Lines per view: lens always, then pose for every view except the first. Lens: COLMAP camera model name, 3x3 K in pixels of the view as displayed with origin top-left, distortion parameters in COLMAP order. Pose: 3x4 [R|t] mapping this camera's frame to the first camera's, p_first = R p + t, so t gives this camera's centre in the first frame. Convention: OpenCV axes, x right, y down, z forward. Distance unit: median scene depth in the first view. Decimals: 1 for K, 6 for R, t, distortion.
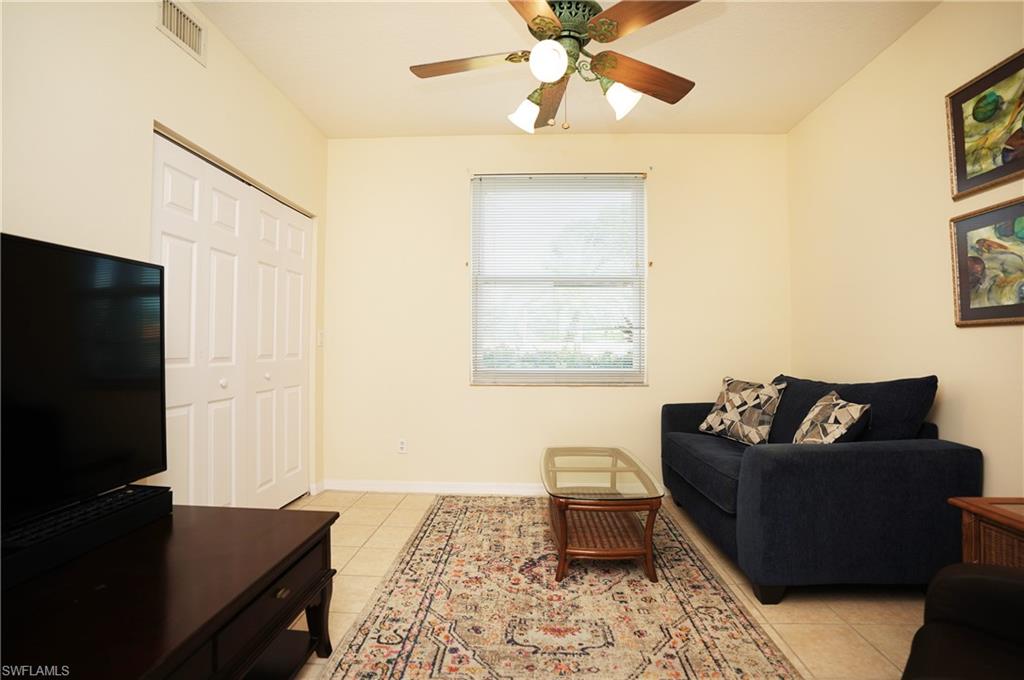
lens RADIAL K [[475.6, 0, 515.9], [0, 475.6, 337.4], [0, 0, 1]] dist [-0.071362, 0.028610]
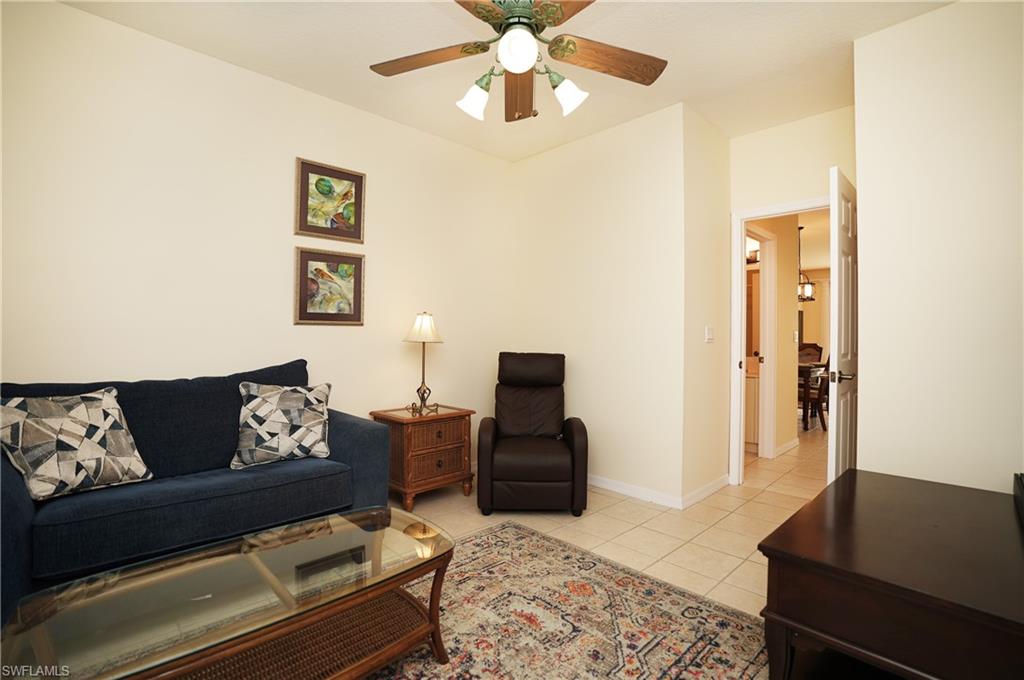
lens RADIAL K [[475.6, 0, 515.9], [0, 475.6, 337.4], [0, 0, 1]] dist [-0.071362, 0.028610]
pose [[-0.728529, -0.005253, 0.684995, -0.574009], [-0.019719, 0.999717, -0.013306, 0.025651], [-0.684731, -0.023201, -0.728426, 1.741929]]
